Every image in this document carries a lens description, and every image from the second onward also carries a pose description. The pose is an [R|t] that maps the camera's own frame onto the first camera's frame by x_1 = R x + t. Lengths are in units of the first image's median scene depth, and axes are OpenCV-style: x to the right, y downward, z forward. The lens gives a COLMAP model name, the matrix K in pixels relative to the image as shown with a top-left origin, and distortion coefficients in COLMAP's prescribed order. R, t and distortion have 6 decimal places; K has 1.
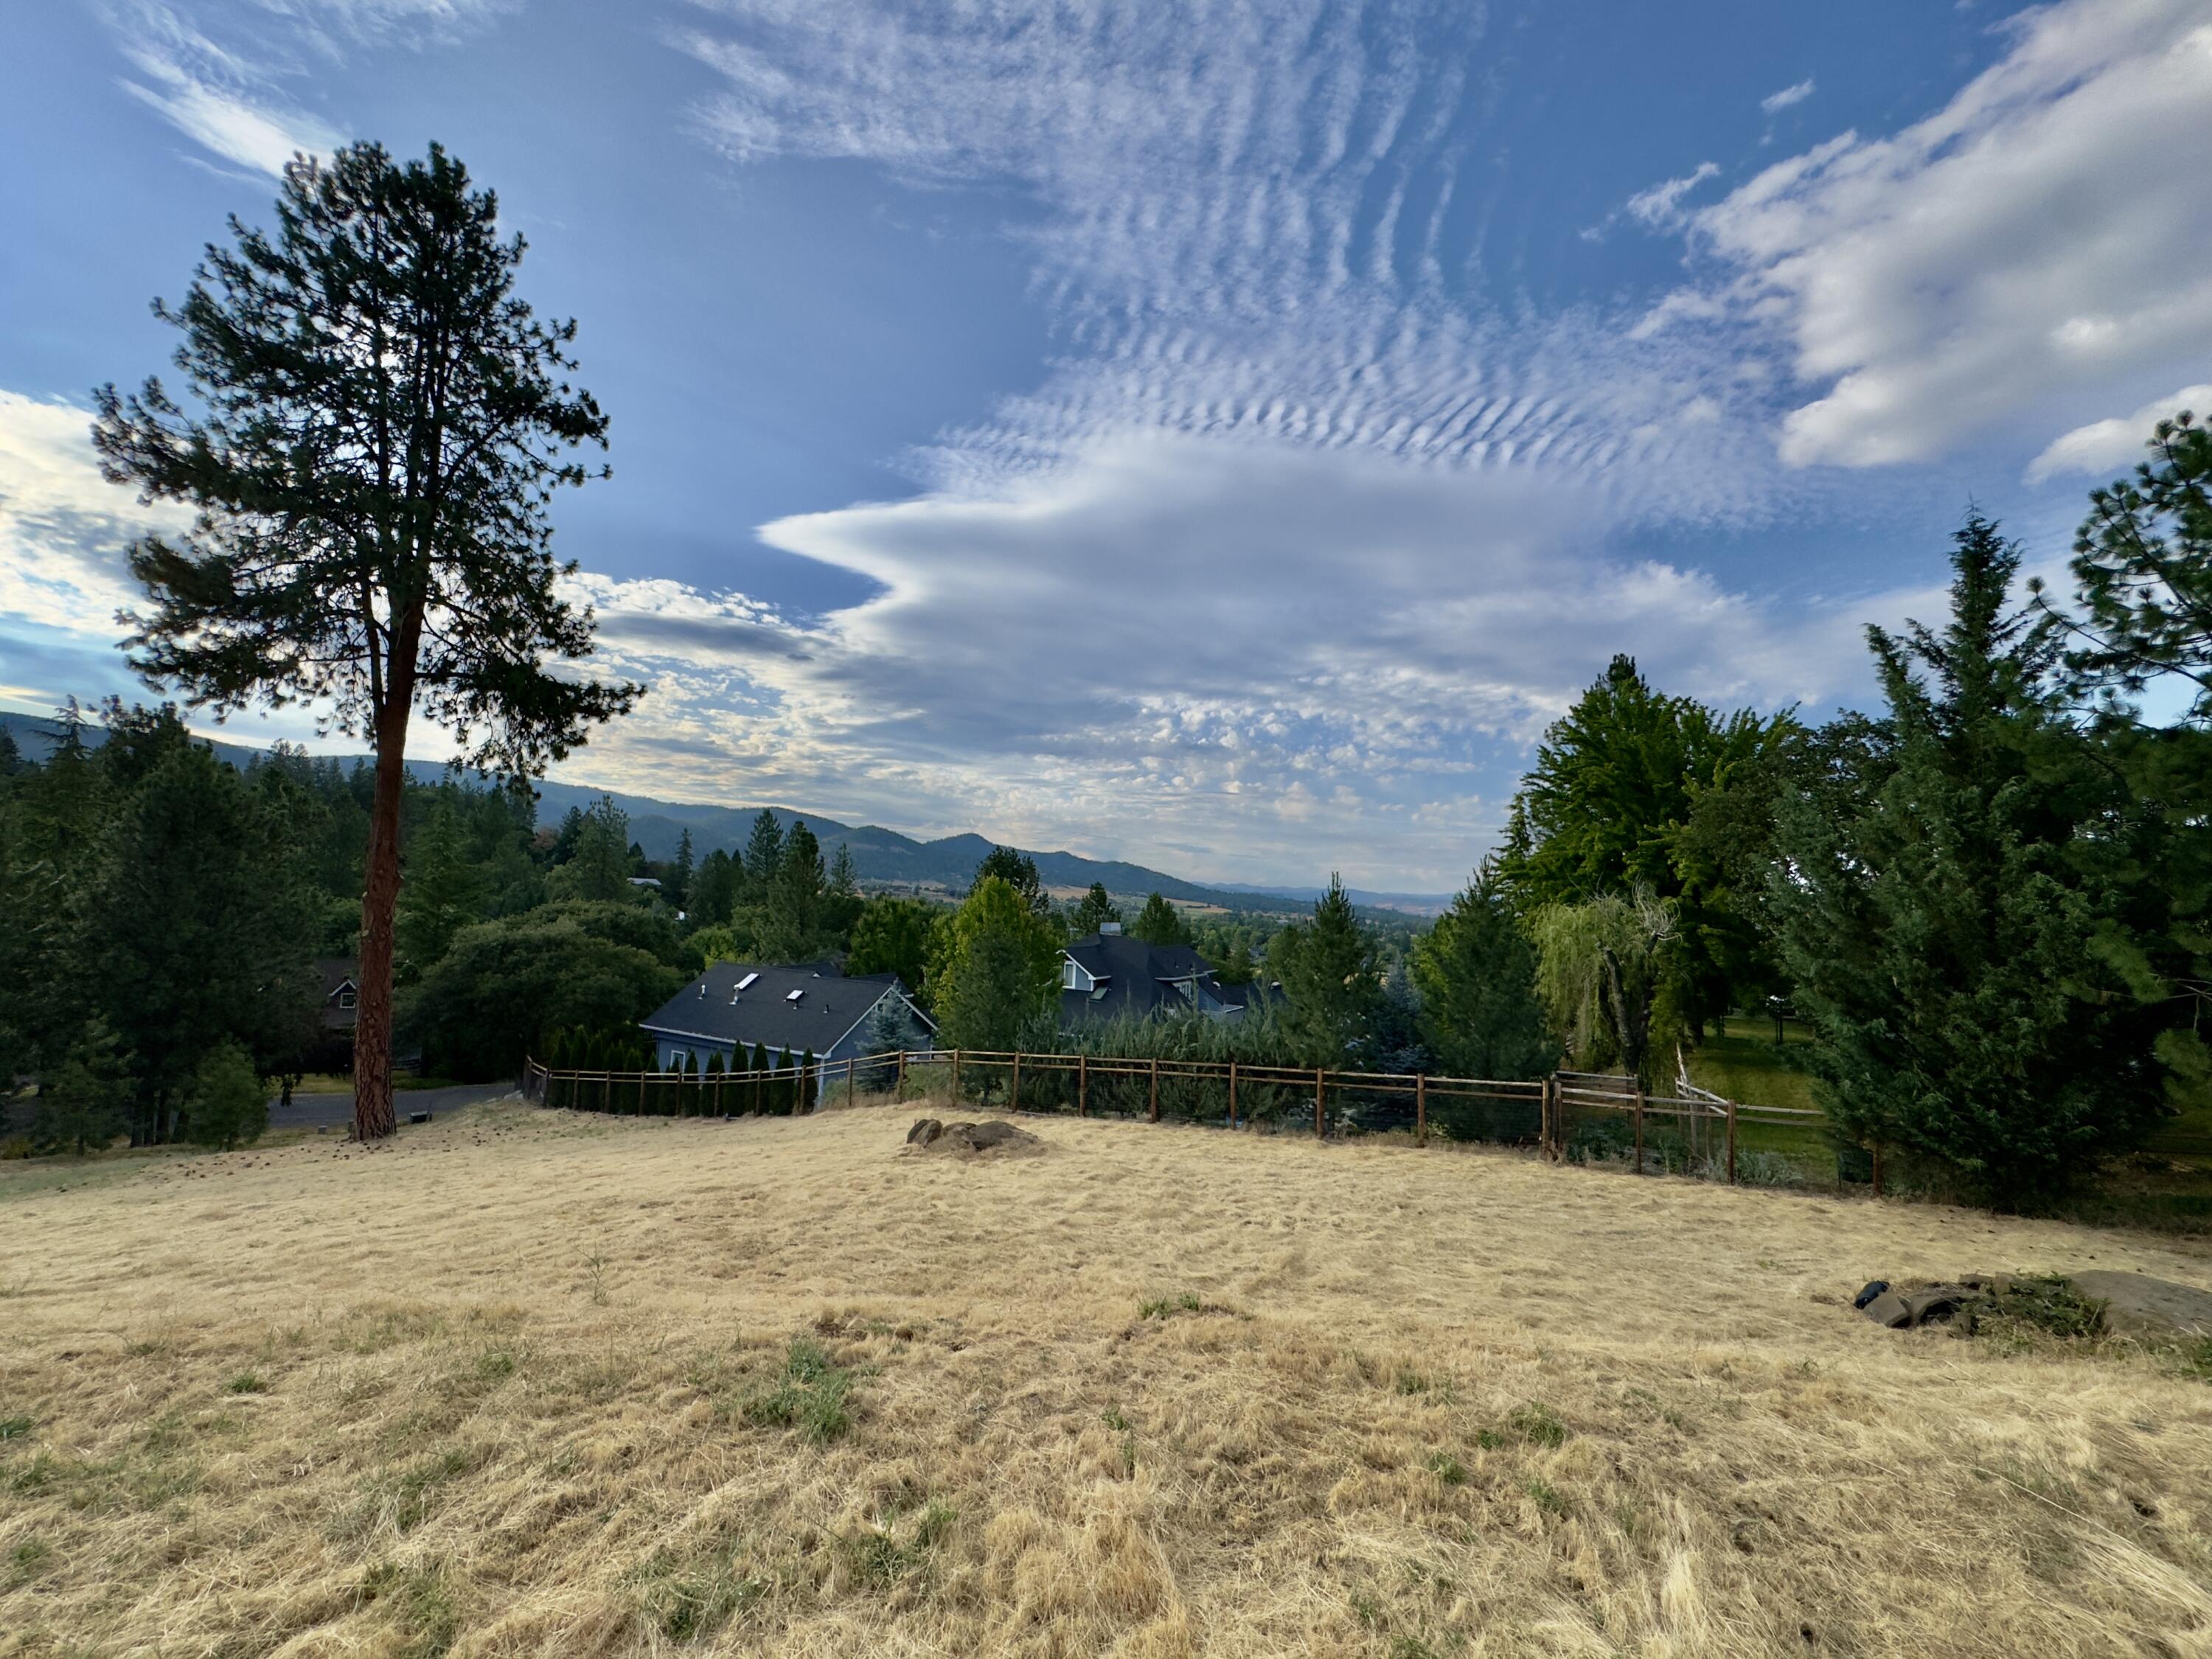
lens RADIAL K [[879.5, 0, 1112.1], [0, 879.5, 813.2], [0, 0, 1]] dist [0.001753, -0.000849]
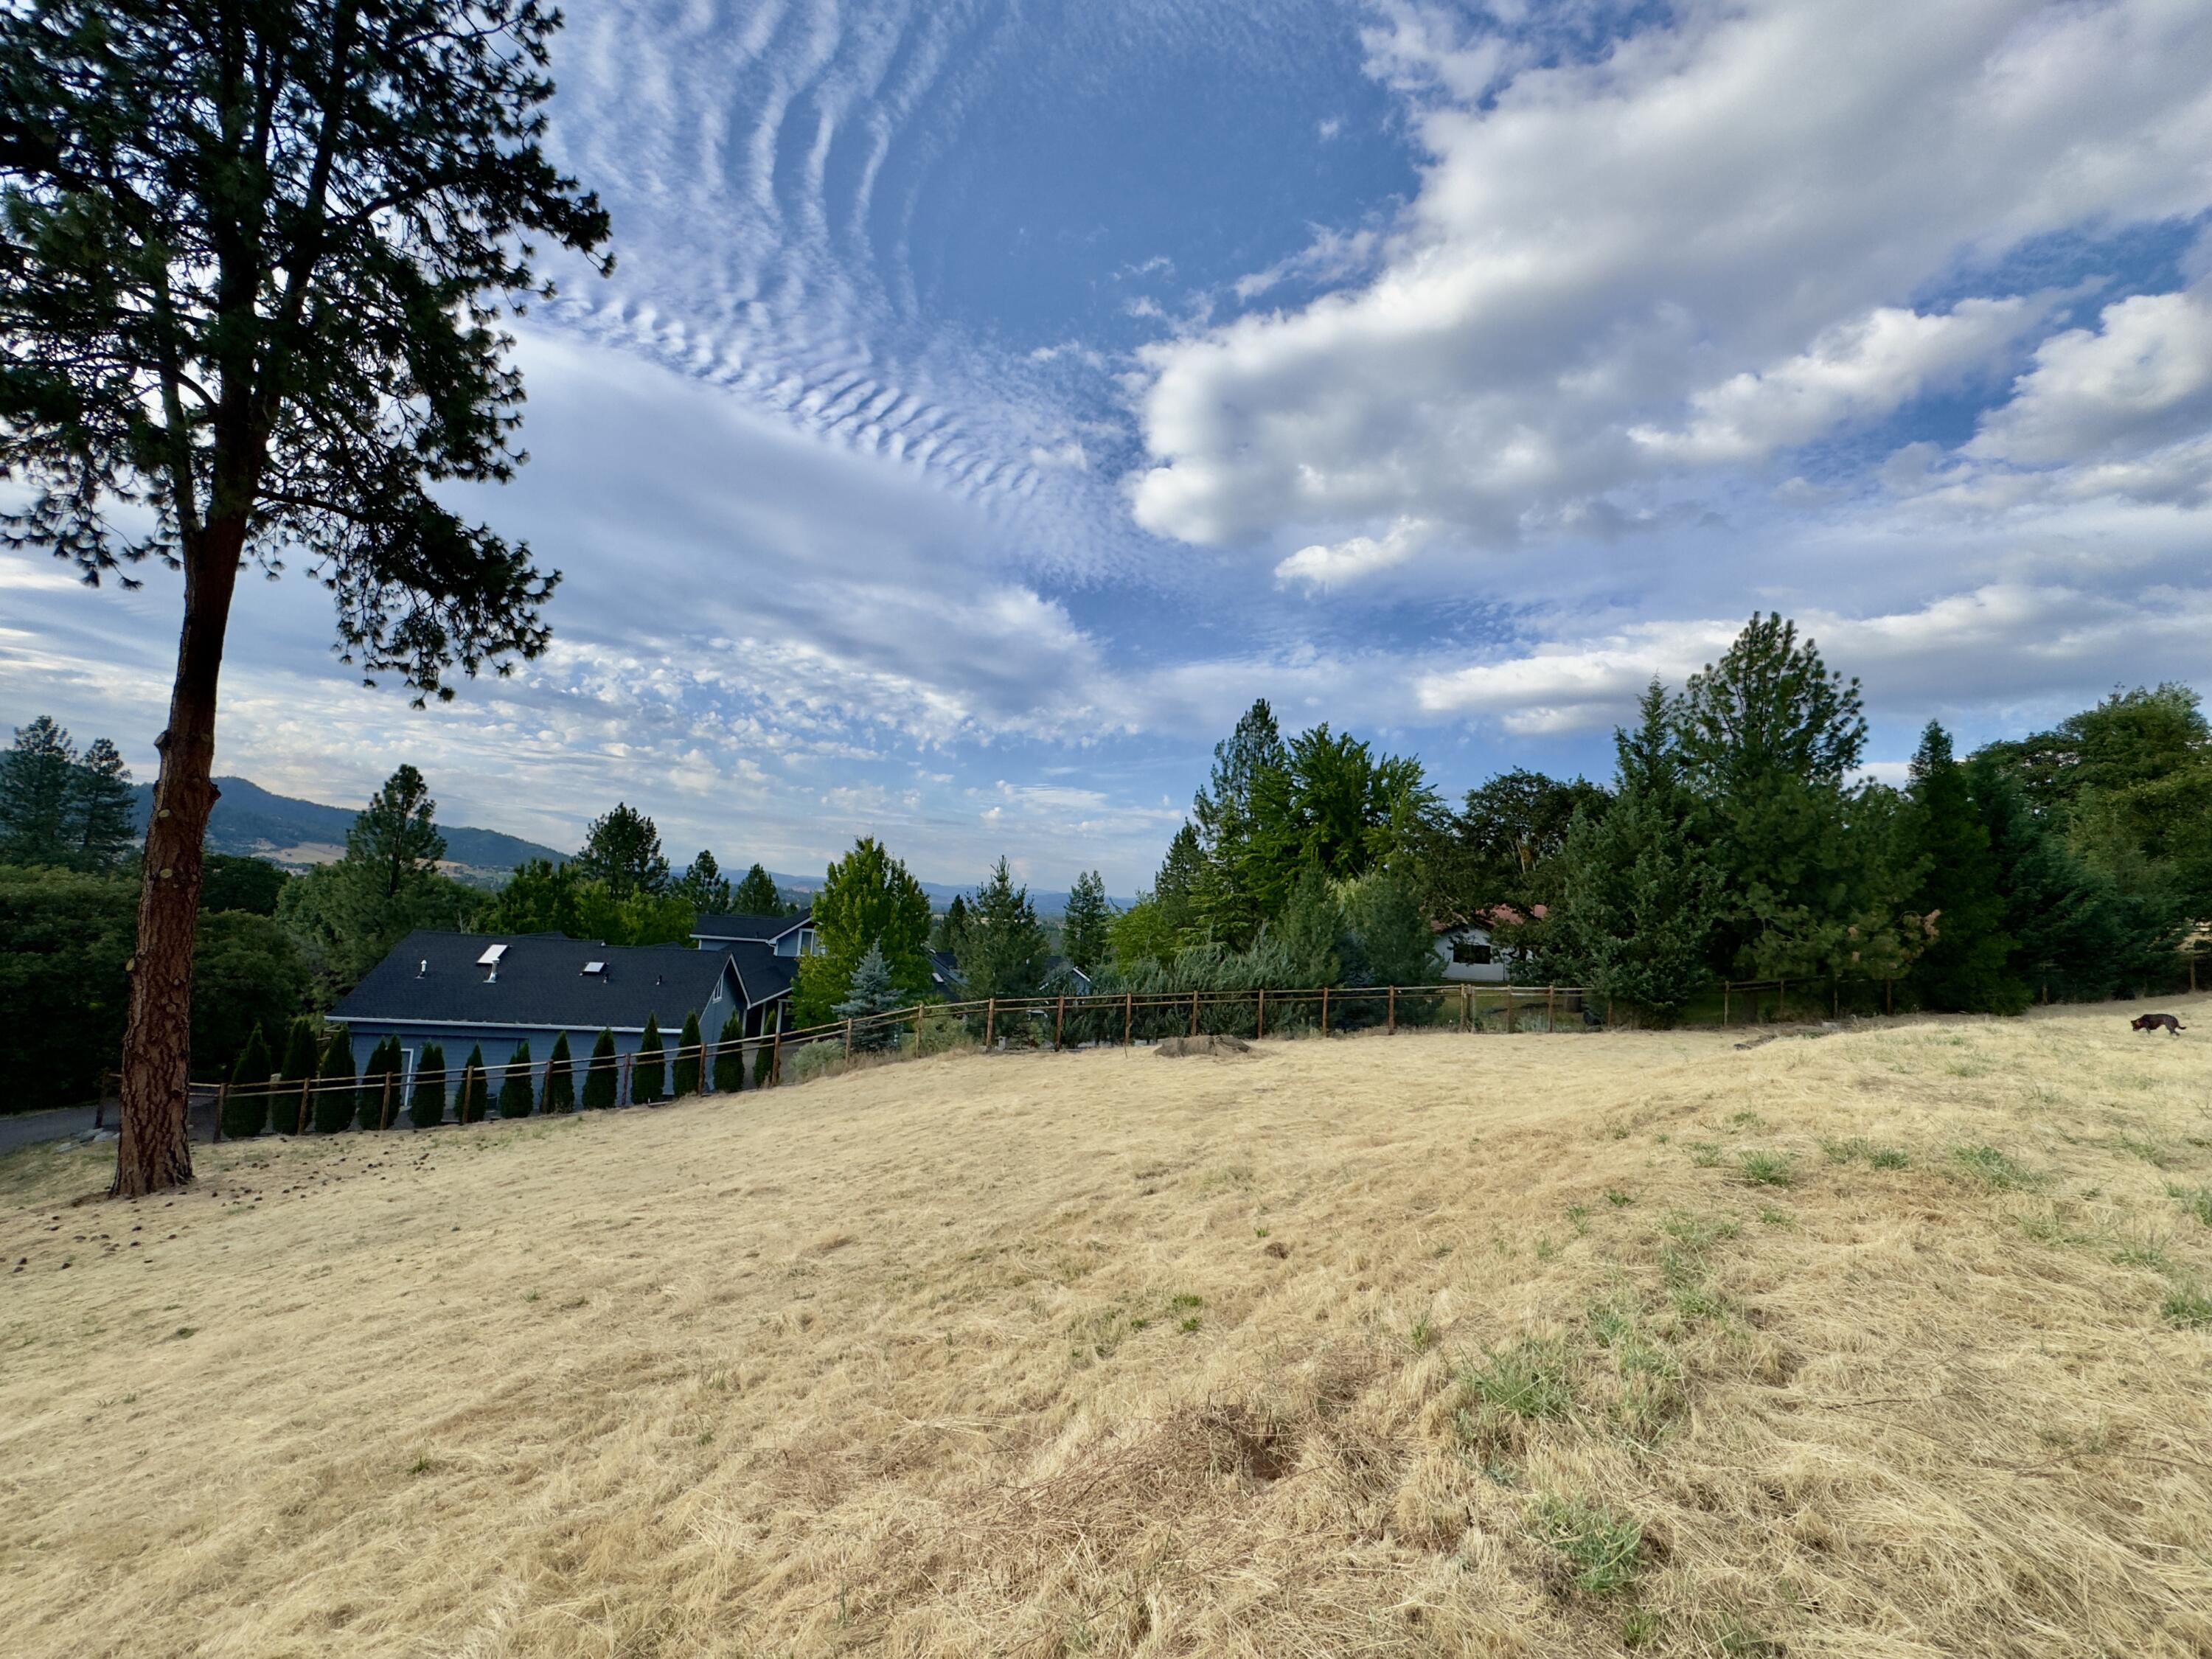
lens RADIAL K [[879.5, 0, 1095.0], [0, 879.5, 834.8], [0, 0, 1]] dist [0.001753, -0.000849]
pose [[0.807935, 0.055146, 0.586686, -0.773907], [-0.079974, 0.996661, 0.016452, 0.046543], [-0.583820, -0.060212, 0.809647, 0.082680]]
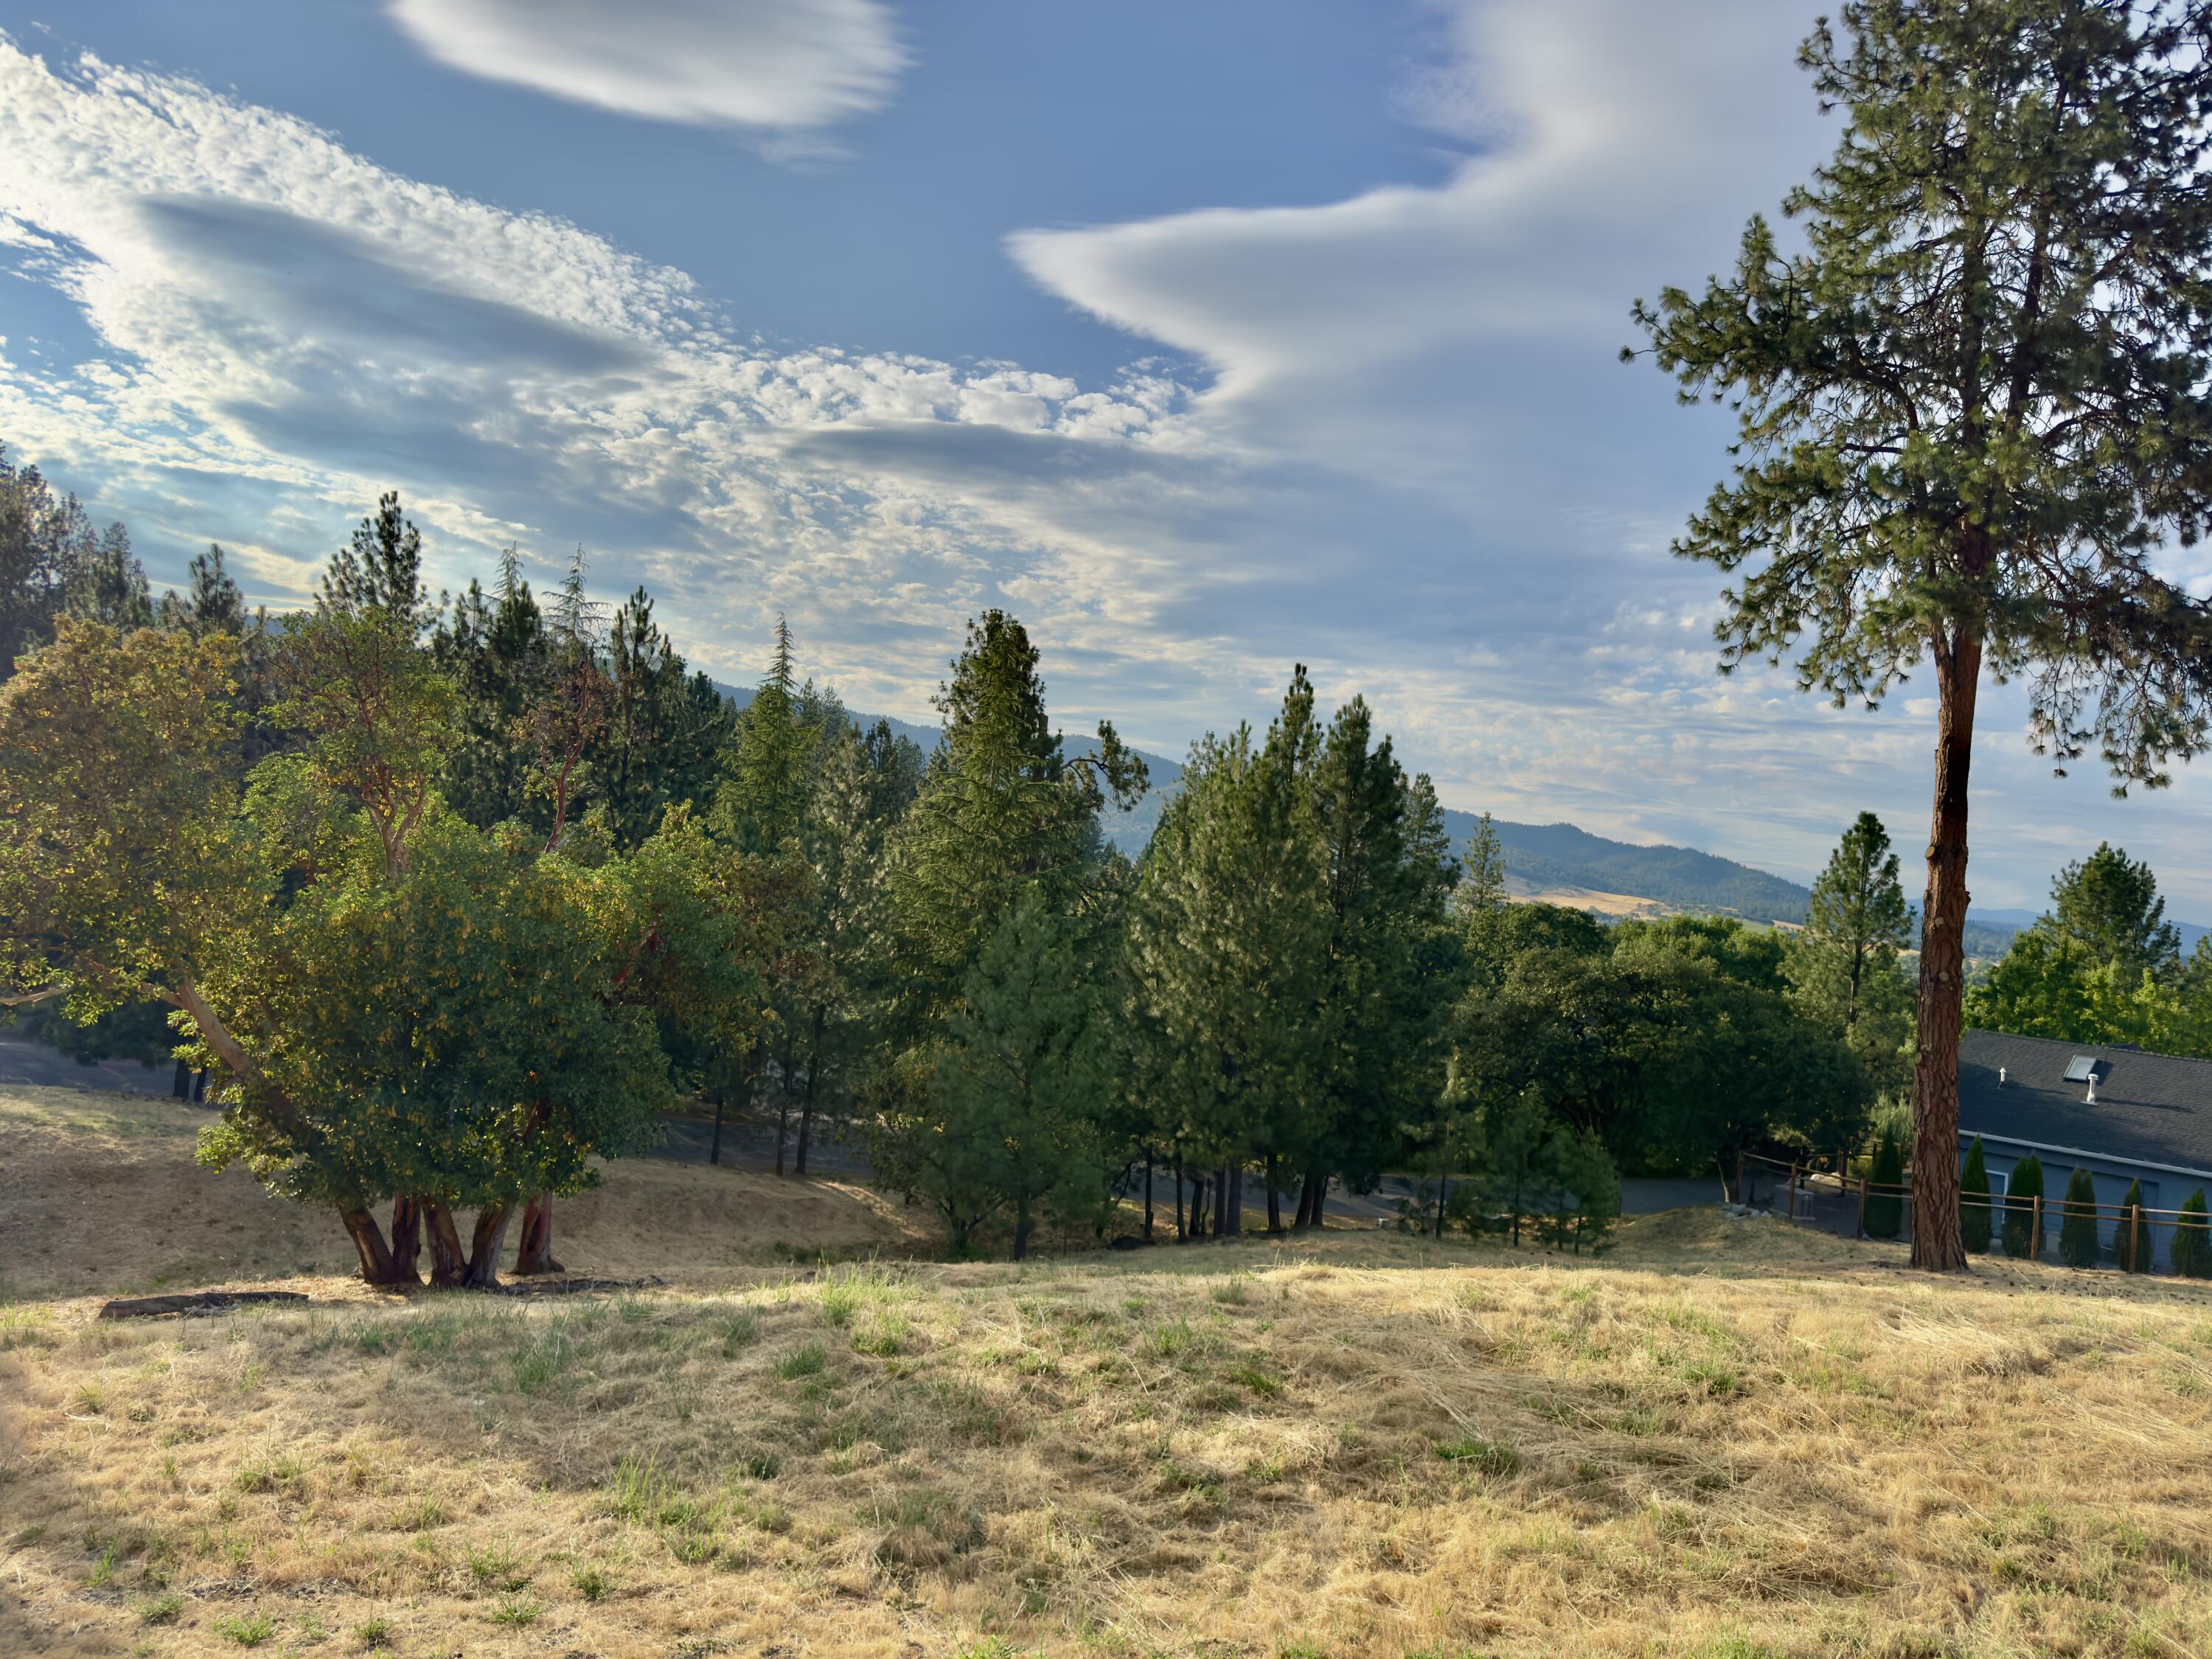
lens RADIAL K [[1537.7, 0, 1095.7], [0, 1537.7, 812.7], [0, 0, 1]] dist [0.034869, -0.048800]
pose [[0.941377, 0.030089, -0.336013, -1.226069], [-0.016933, 0.998973, 0.042015, -0.042200], [0.336932, -0.033863, 0.940920, -0.449666]]
